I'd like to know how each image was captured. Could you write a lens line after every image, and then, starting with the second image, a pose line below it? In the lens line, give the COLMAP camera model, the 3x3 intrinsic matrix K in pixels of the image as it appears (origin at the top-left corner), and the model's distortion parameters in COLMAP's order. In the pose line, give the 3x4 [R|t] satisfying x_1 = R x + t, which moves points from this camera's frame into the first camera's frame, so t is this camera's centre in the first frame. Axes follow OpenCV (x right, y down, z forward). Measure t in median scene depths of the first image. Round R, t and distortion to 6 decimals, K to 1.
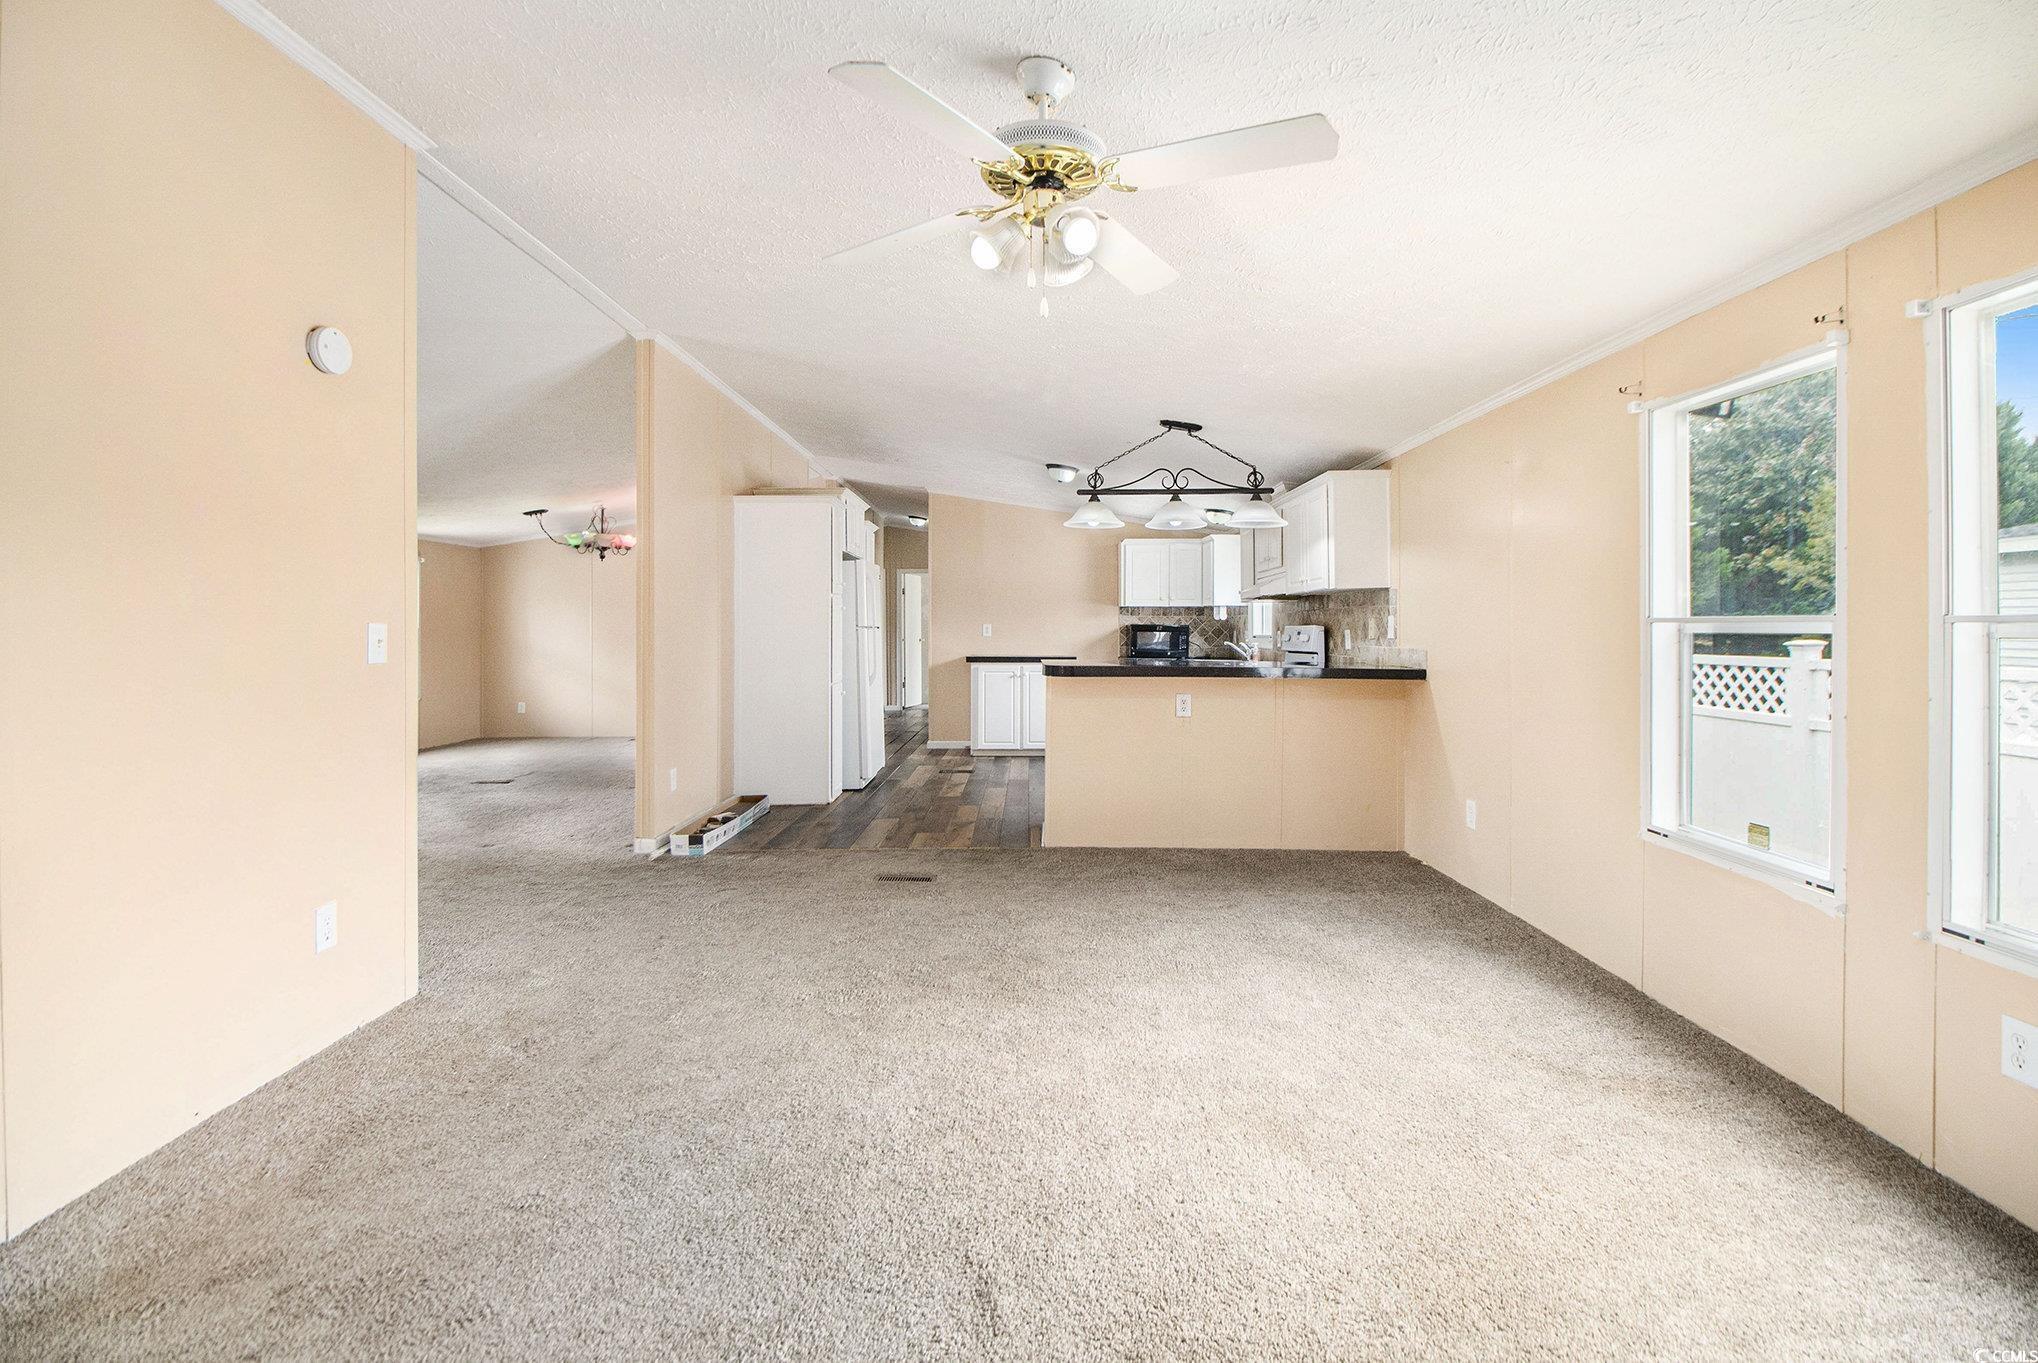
lens RADIAL K [[968.1, 0, 1023.6], [0, 968.1, 643.9], [0, 0, 1]] dist [0.001834, -0.009934]
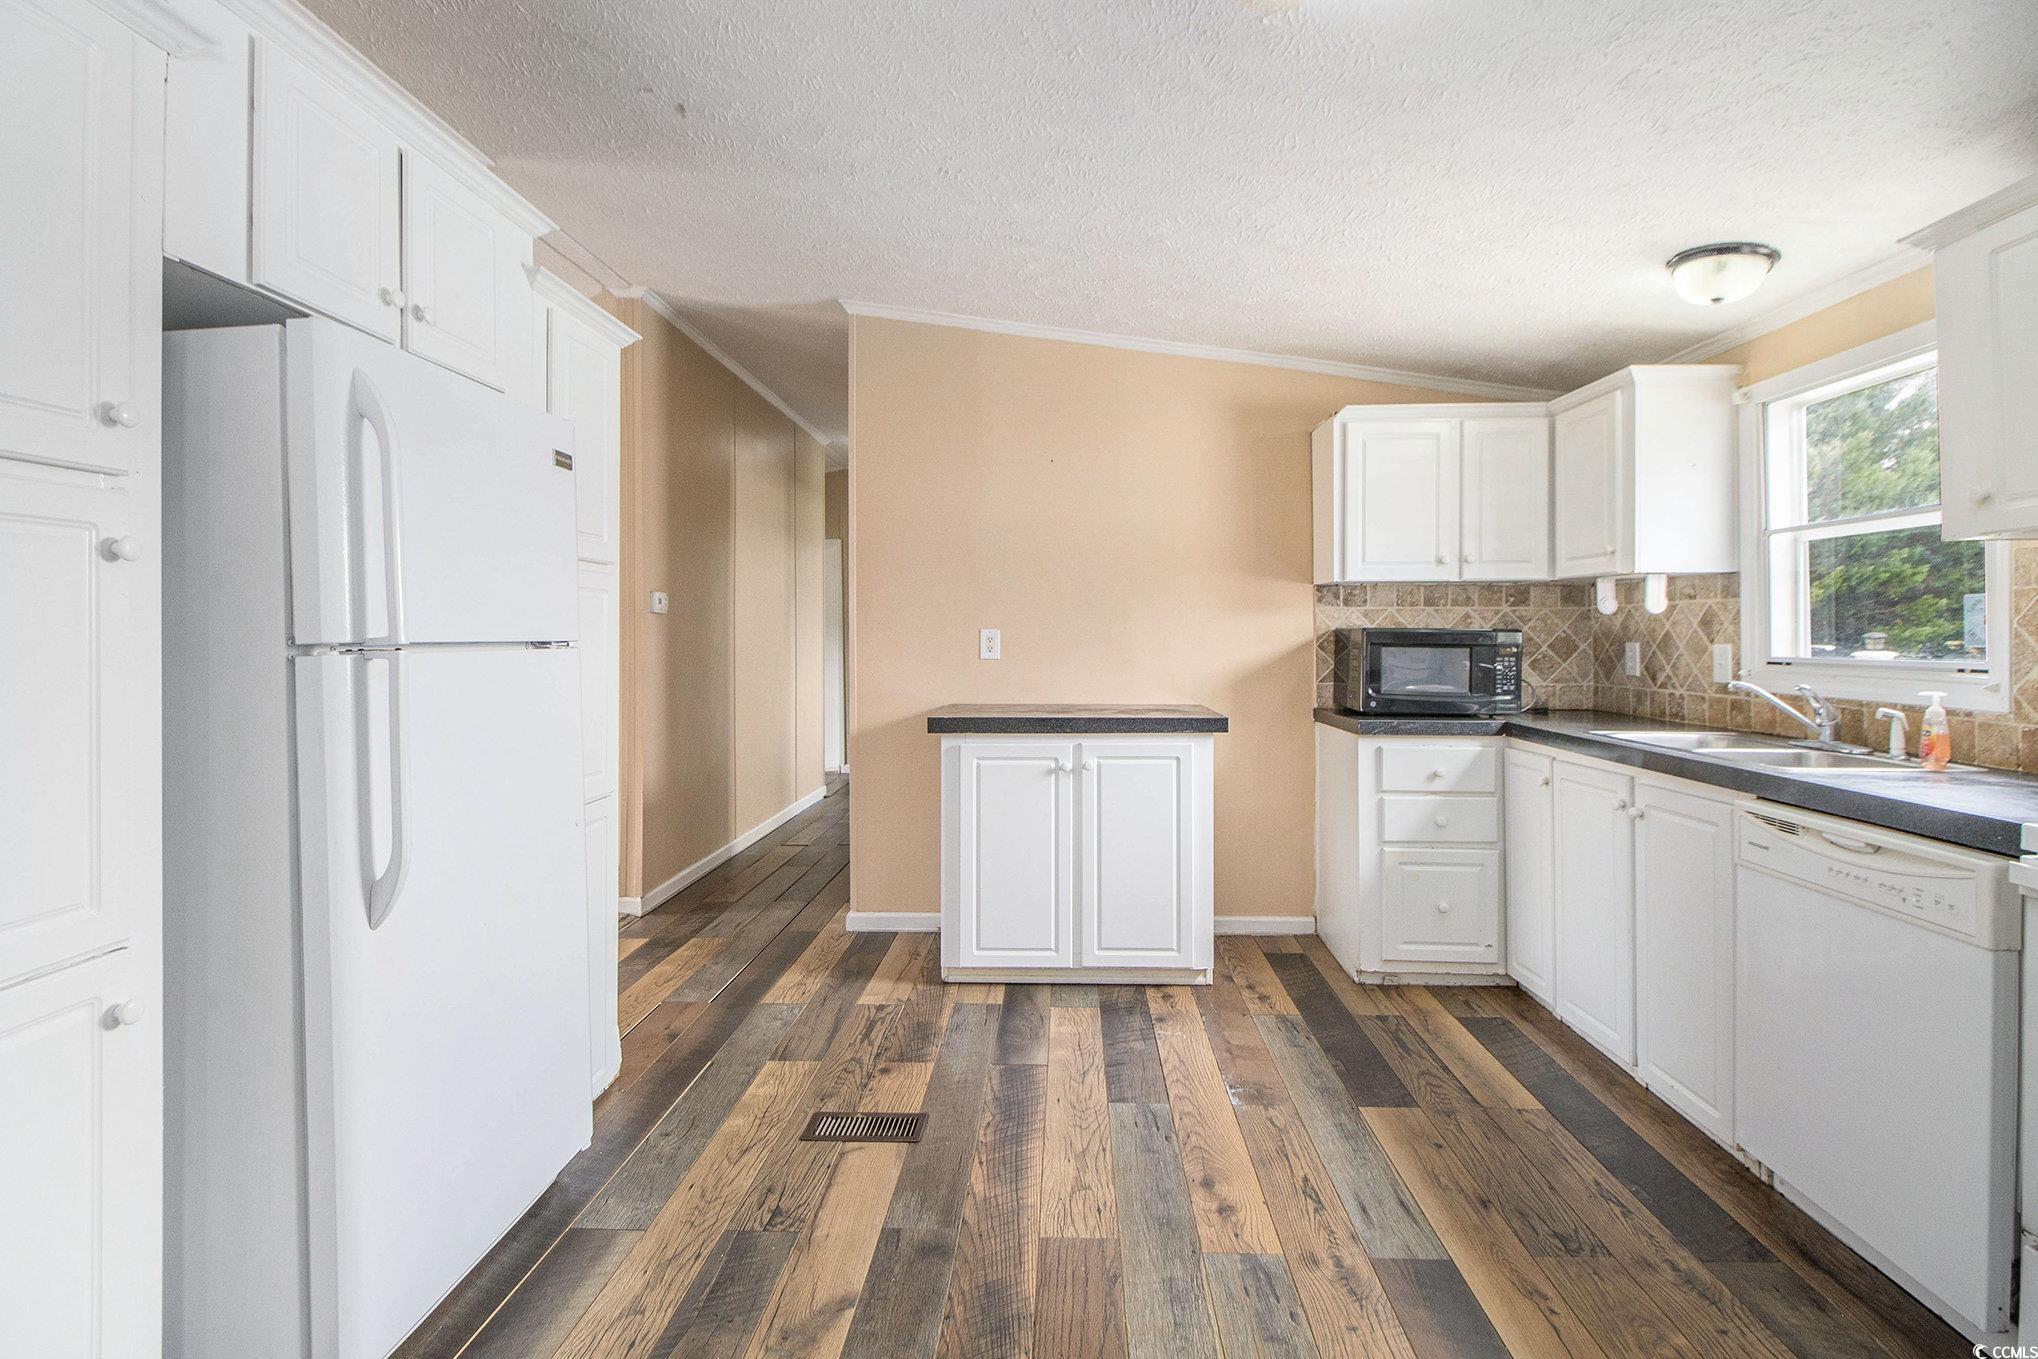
lens RADIAL K [[968.1, 0, 1021.0], [0, 968.1, 626.2], [0, 0, 1]] dist [0.001834, -0.009934]
pose [[0.999100, -0.004938, -0.042124, -0.021348], [0.003987, 0.999736, -0.022617, -0.035379], [0.042225, 0.022429, 0.998856, 1.729099]]
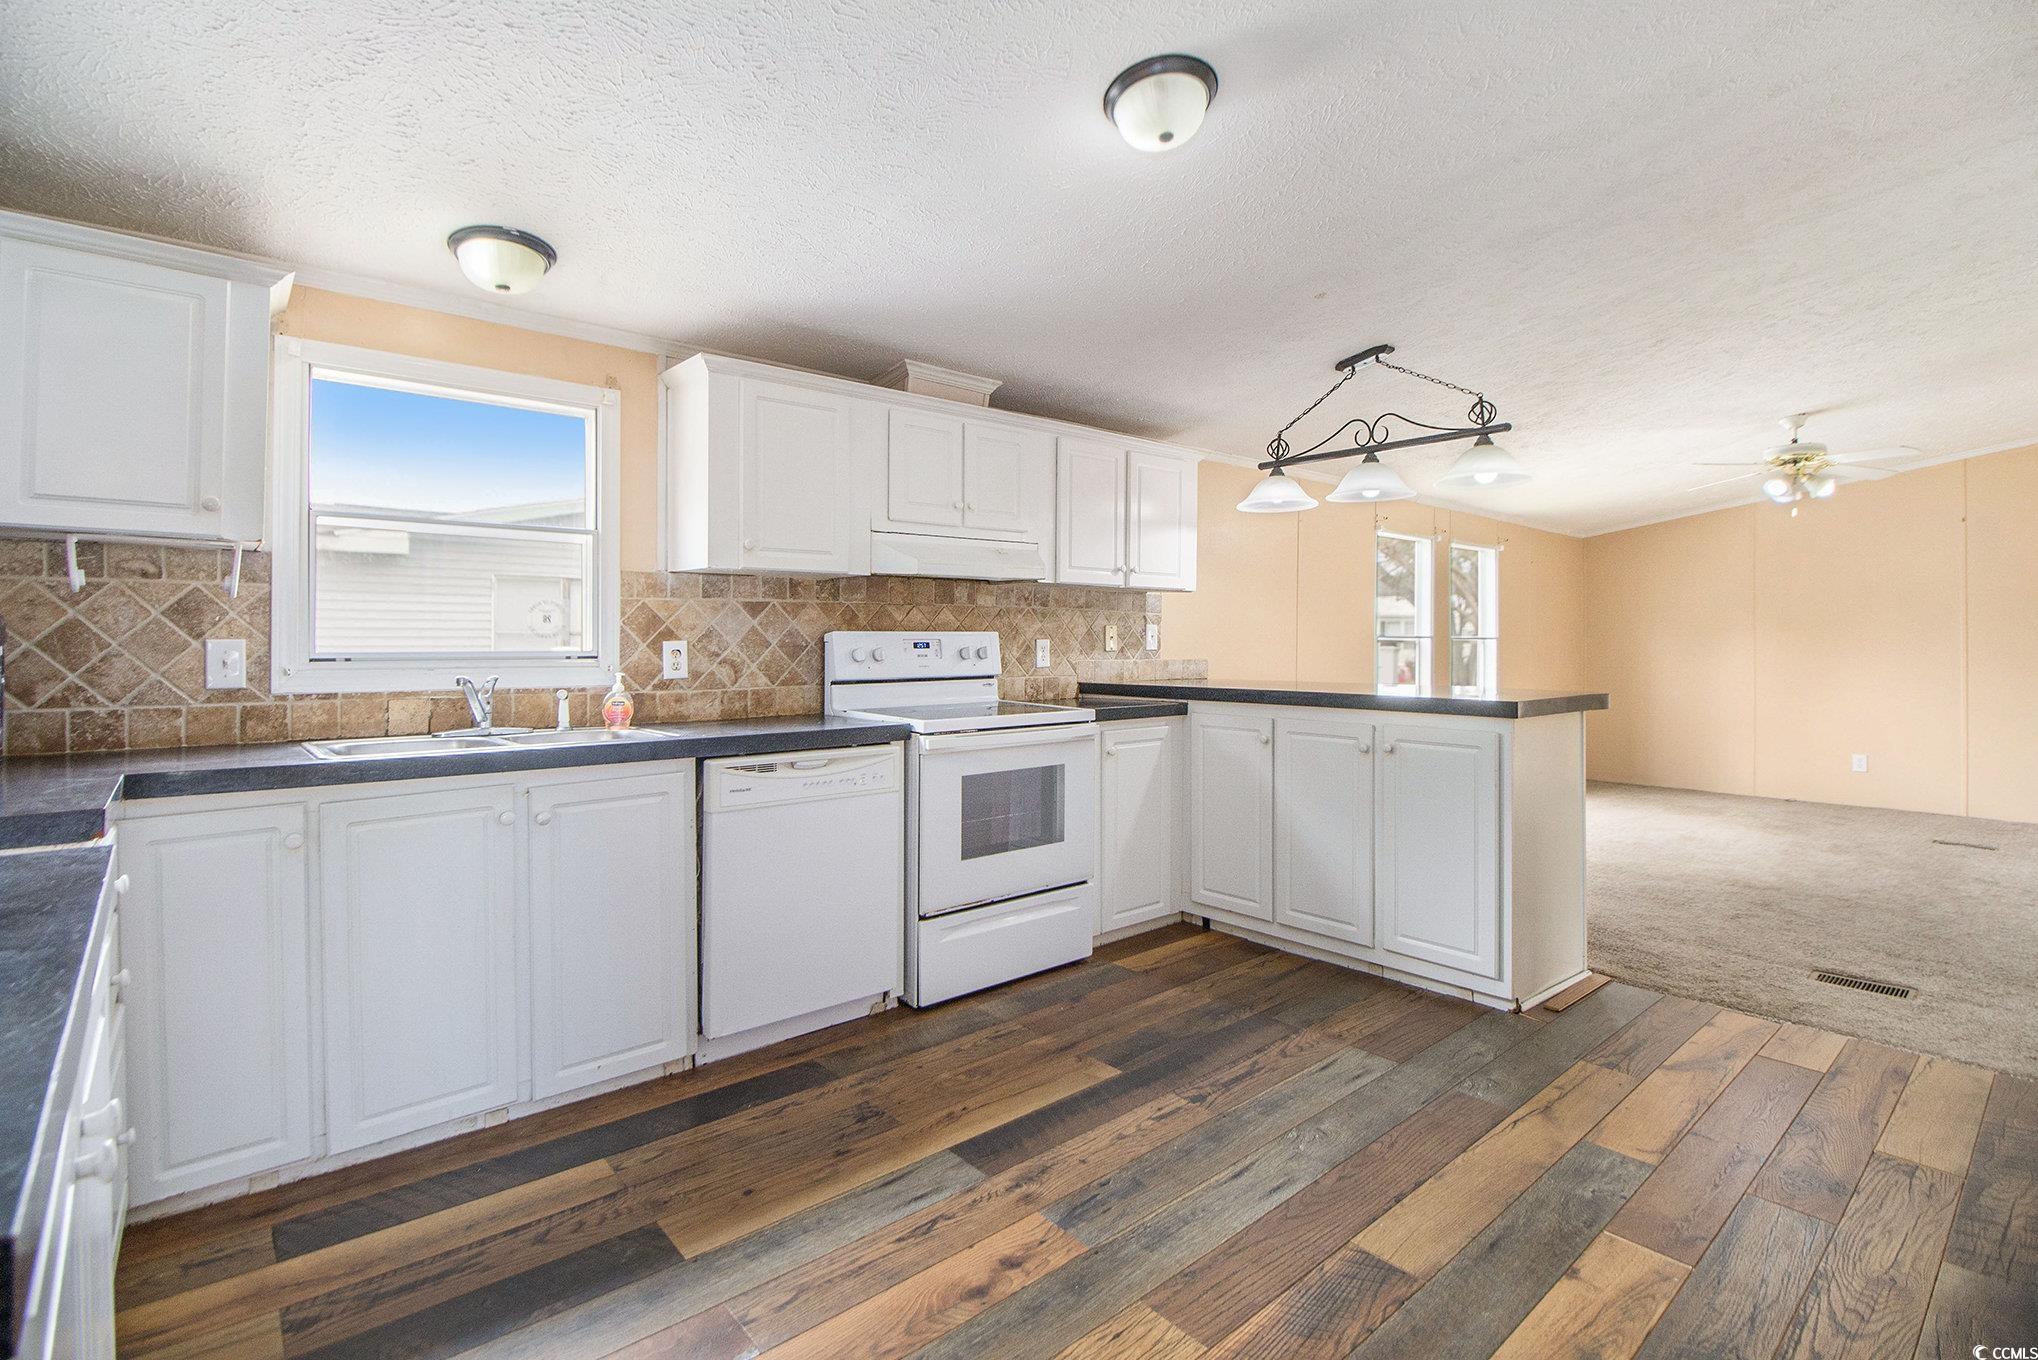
lens RADIAL K [[968.1, 0, 1033.4], [0, 968.1, 629.5], [0, 0, 1]] dist [0.001834, -0.009934]
pose [[-0.665622, 0.002805, 0.746284, -0.345331], [0.004992, 0.999987, 0.000694, -0.041310], [-0.746272, 0.004188, -0.665628, 2.723246]]
